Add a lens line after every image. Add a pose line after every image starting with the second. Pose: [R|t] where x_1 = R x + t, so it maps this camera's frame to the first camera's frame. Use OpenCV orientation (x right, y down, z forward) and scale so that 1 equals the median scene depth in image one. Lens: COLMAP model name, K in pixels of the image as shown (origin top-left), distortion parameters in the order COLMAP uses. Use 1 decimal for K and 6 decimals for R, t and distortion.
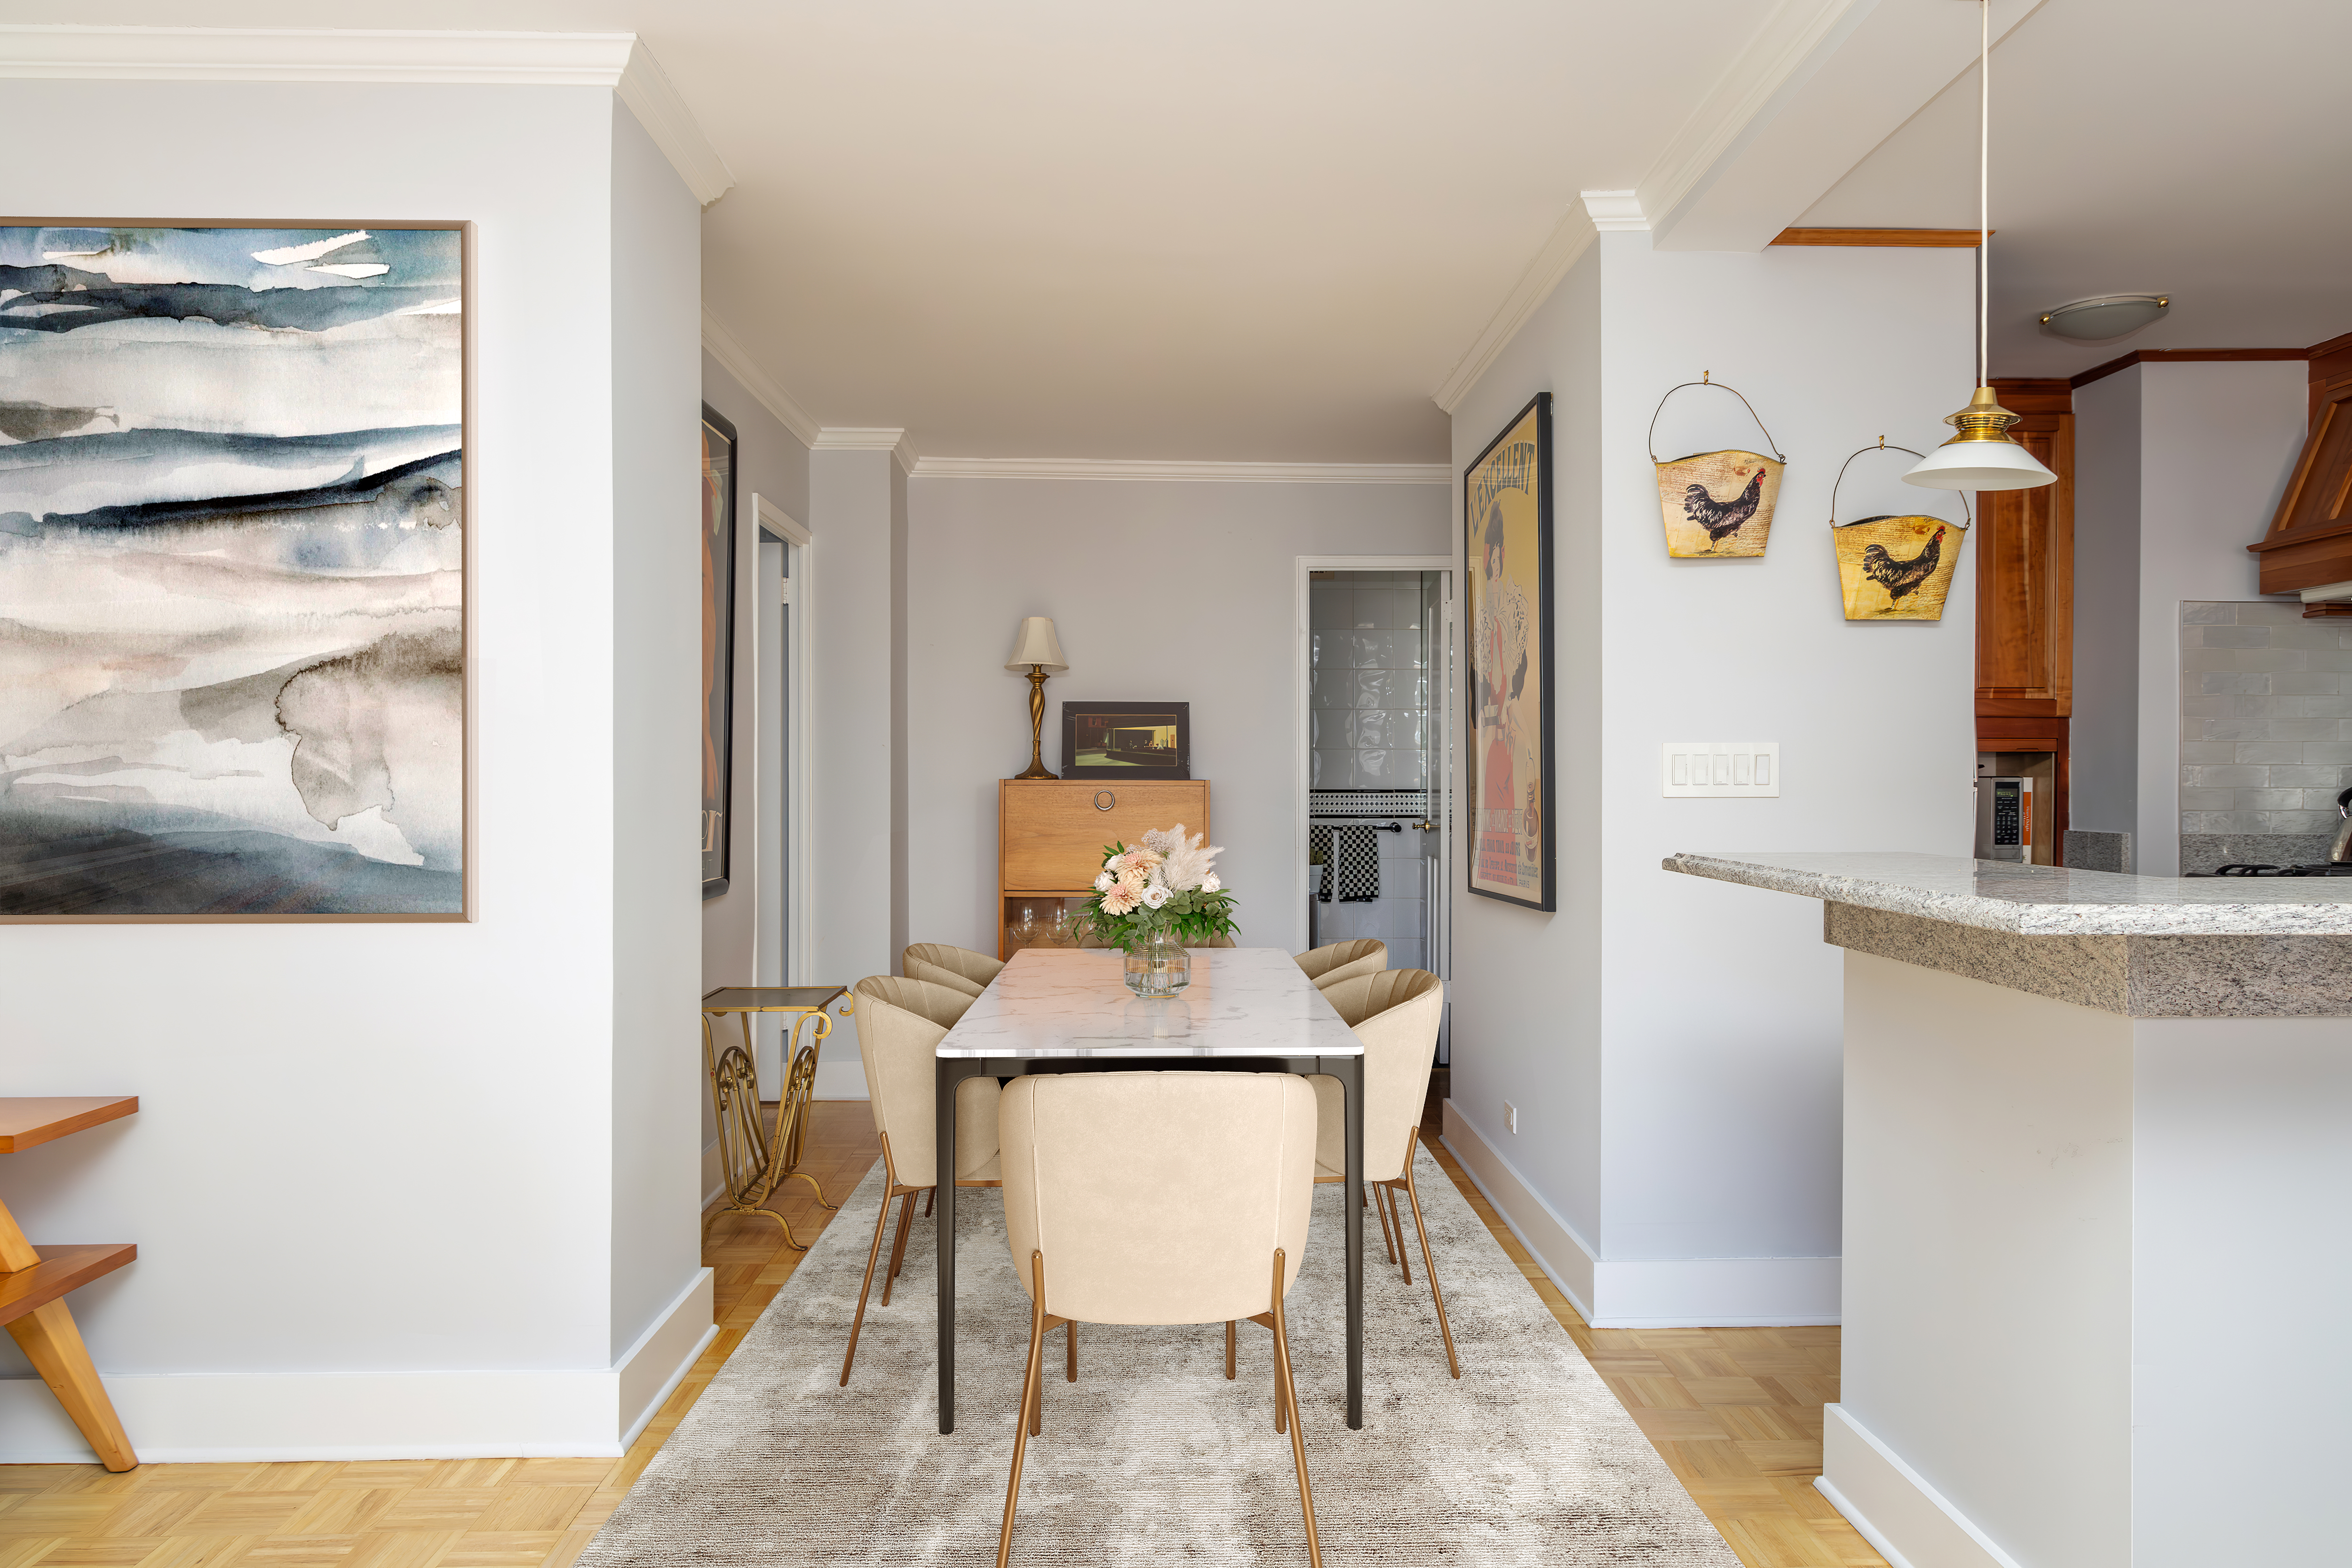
lens RADIAL K [[1573.5, 0, 1196.5], [0, 1573.5, 785.5], [0, 0, 1]] dist [0.002209, -0.000848]
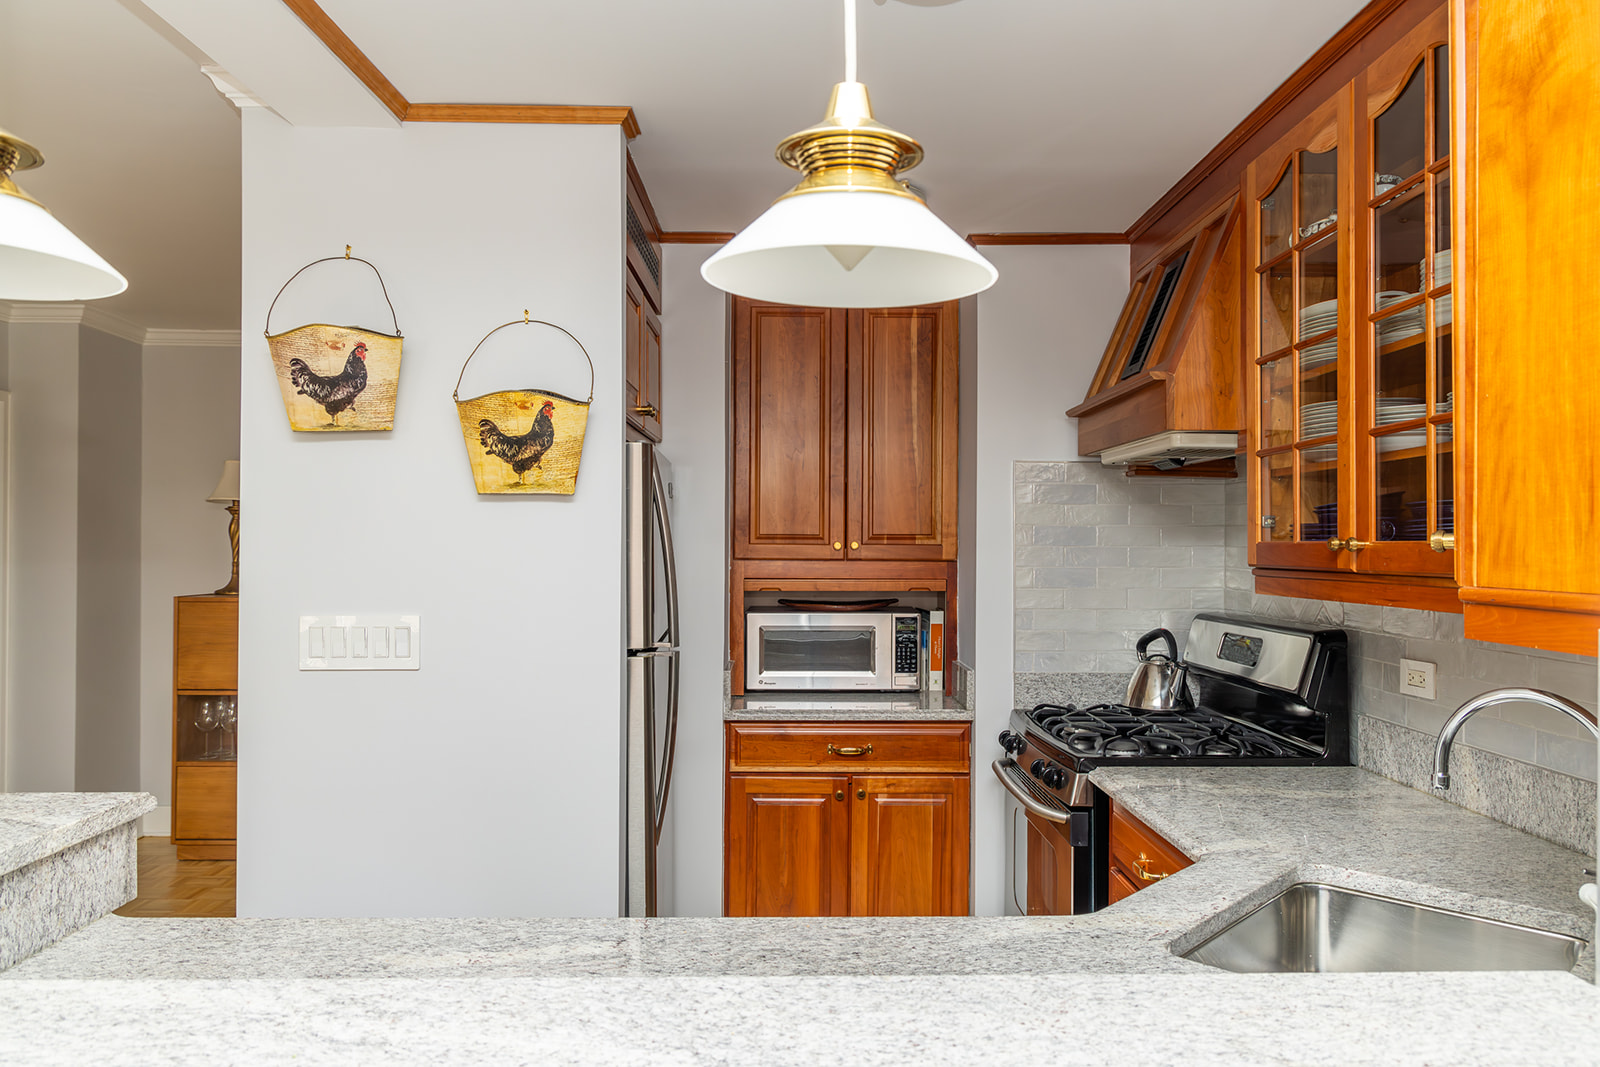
lens RADIAL K [[1070.5, 0, 813.9], [0, 1070.5, 534.6], [0, 0, 1]] dist [0.002209, -0.000848]
pose [[0.999993, 0.001504, -0.003354, 0.629787], [-0.001556, 0.999879, -0.015483, -0.069495], [0.003331, 0.015488, 0.999875, 0.323517]]
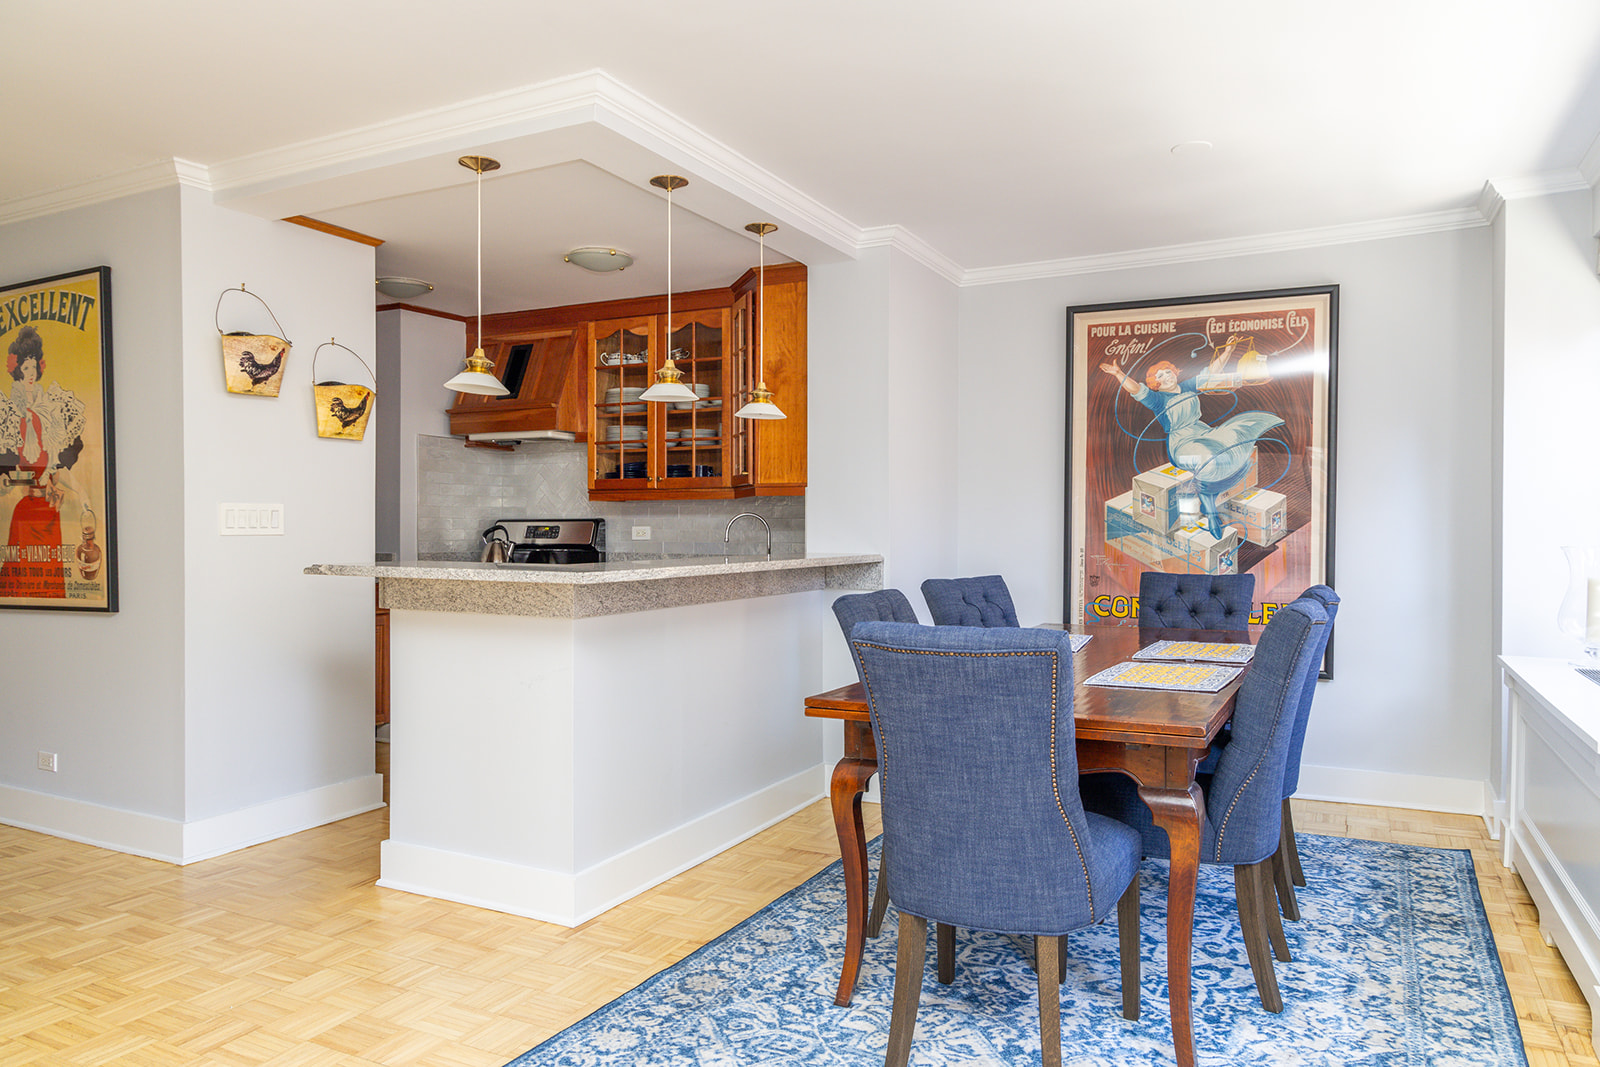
lens RADIAL K [[1070.5, 0, 813.9], [0, 1070.5, 534.6], [0, 0, 1]] dist [0.002209, -0.000848]
pose [[0.468453, -0.006720, 0.883463, -0.412076], [0.001912, 0.999976, 0.006592, 0.000255], [-0.883486, -0.001398, 0.468455, -0.083156]]
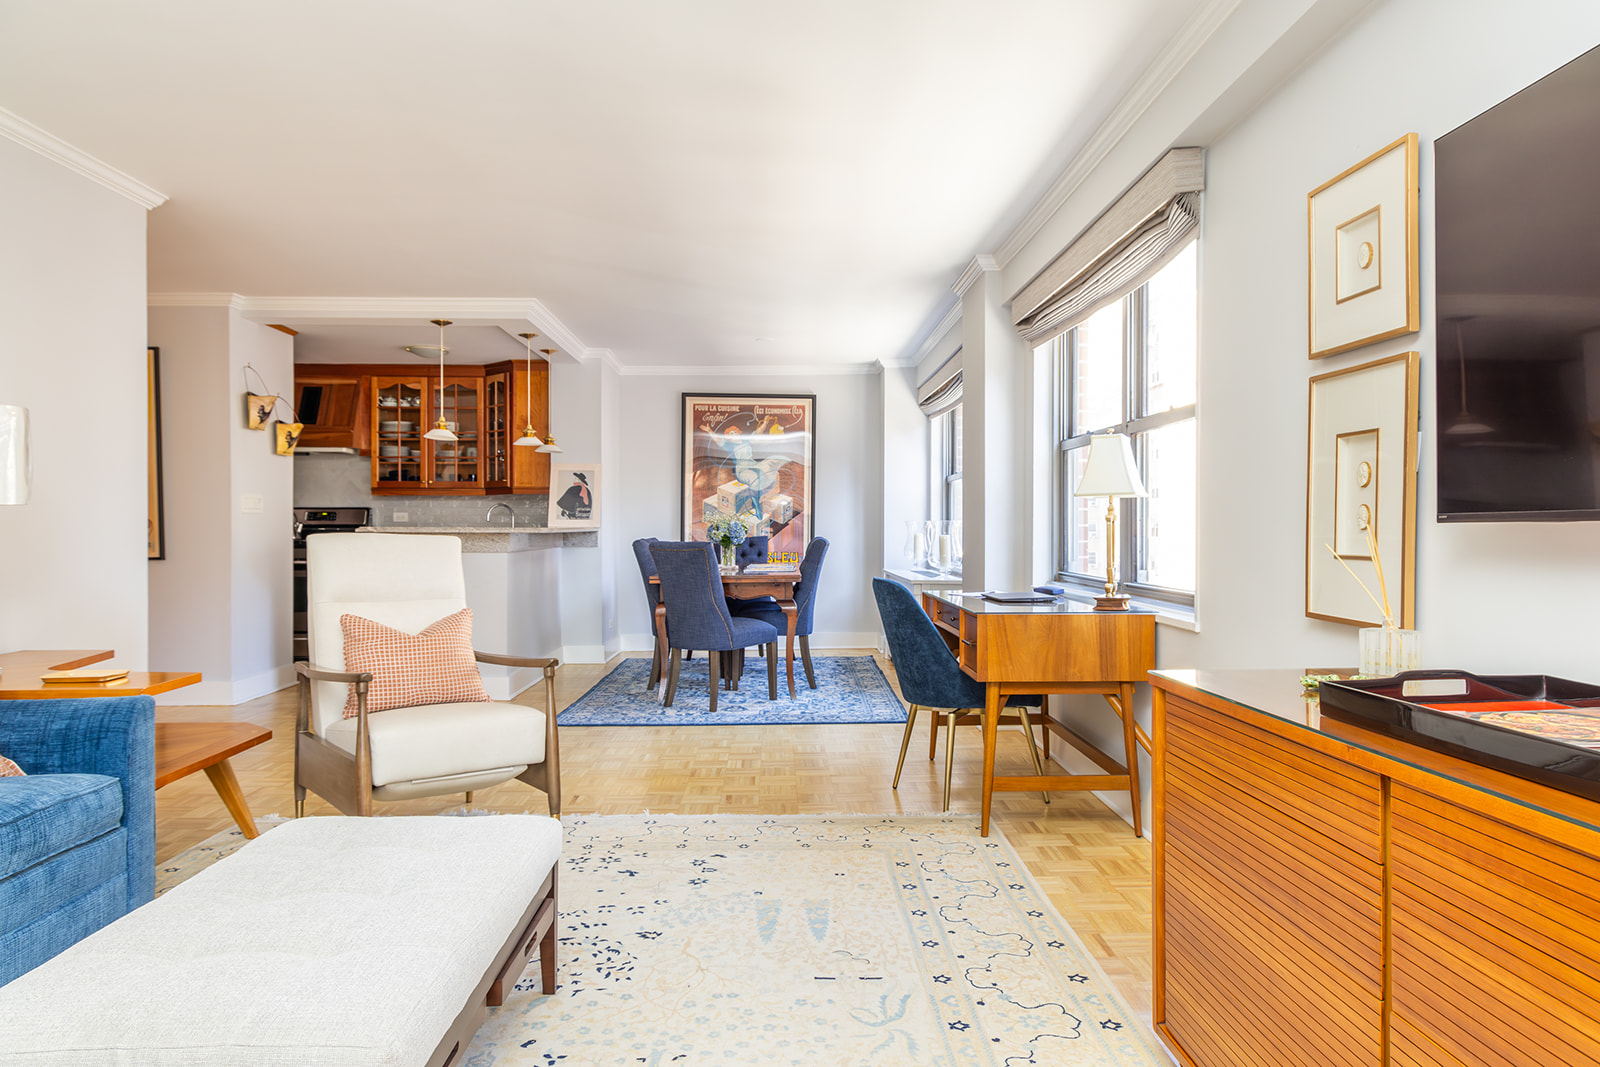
lens RADIAL K [[1064.5, 0, 809.9], [0, 1064.5, 535.6], [0, 0, 1]] dist [0.005314, 0.000742]
pose [[-0.013552, -0.008475, 0.999872, -1.648915], [0.001381, 0.999963, 0.008494, 0.033813], [-0.999907, 0.001496, -0.013540, 0.018745]]
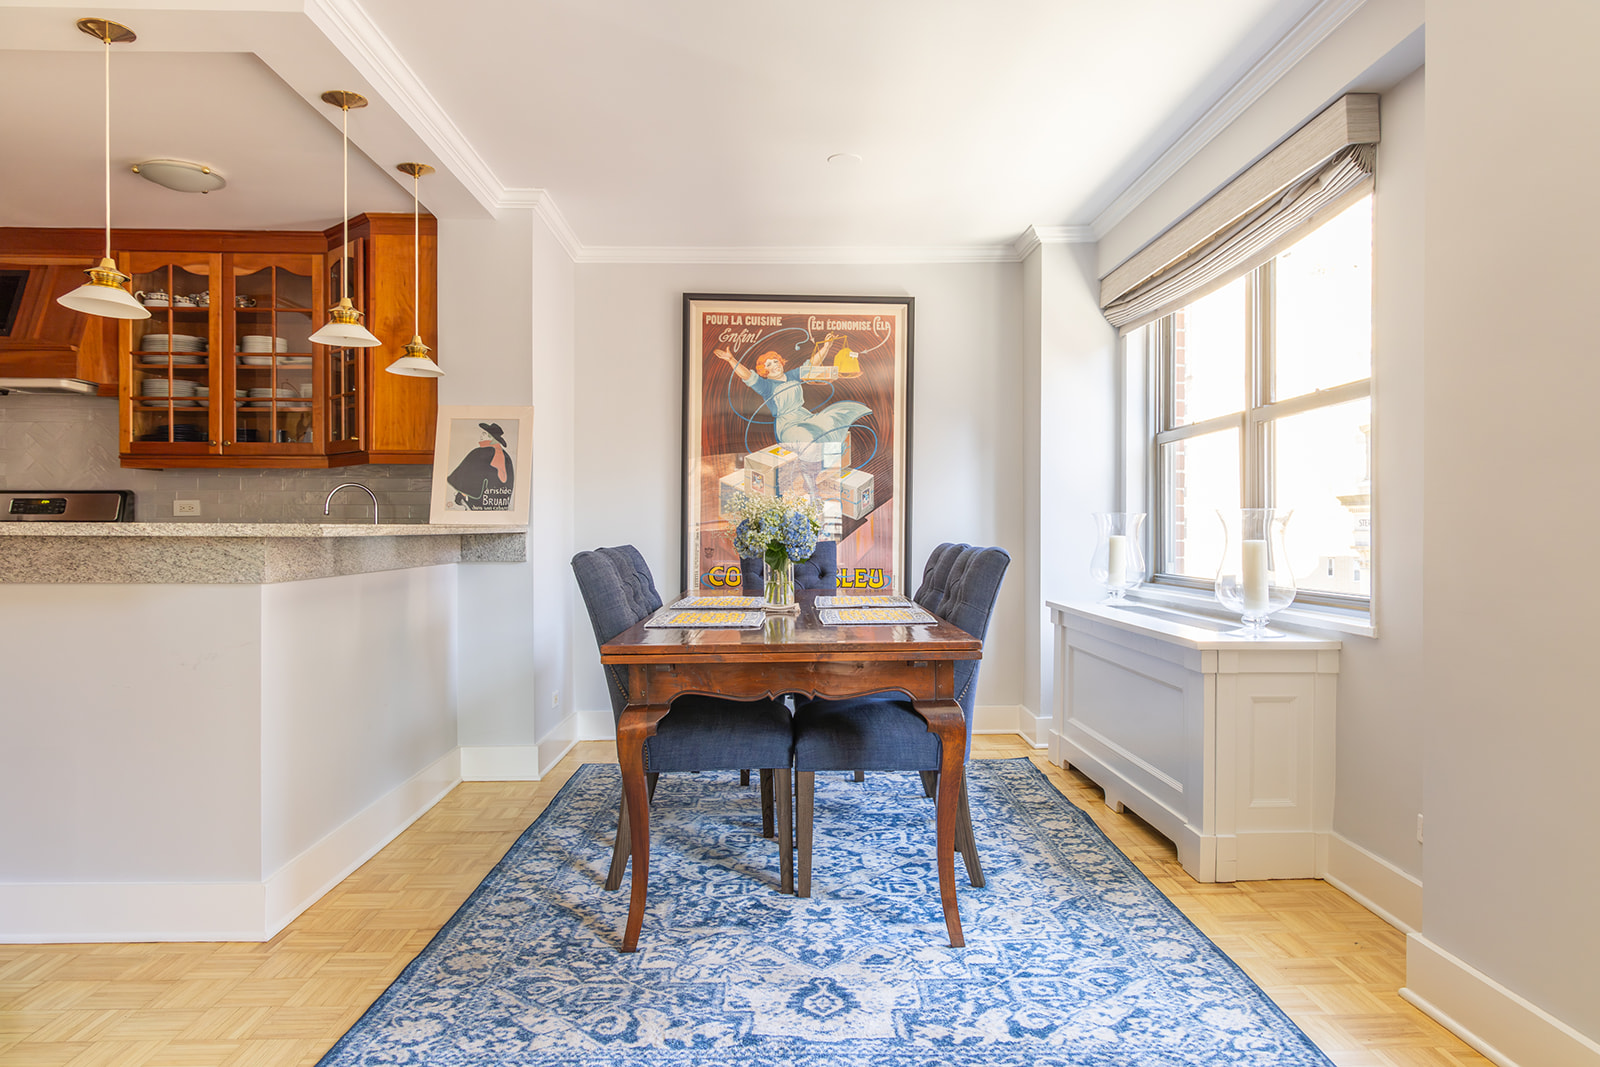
lens RADIAL K [[1064.5, 0, 809.9], [0, 1064.5, 535.6], [0, 0, 1]] dist [0.005314, 0.000742]
pose [[-0.012516, -0.006850, 0.999898, -0.494279], [0.001771, 0.999975, 0.006873, 0.039119], [-0.999920, 0.001857, -0.012504, 0.141742]]
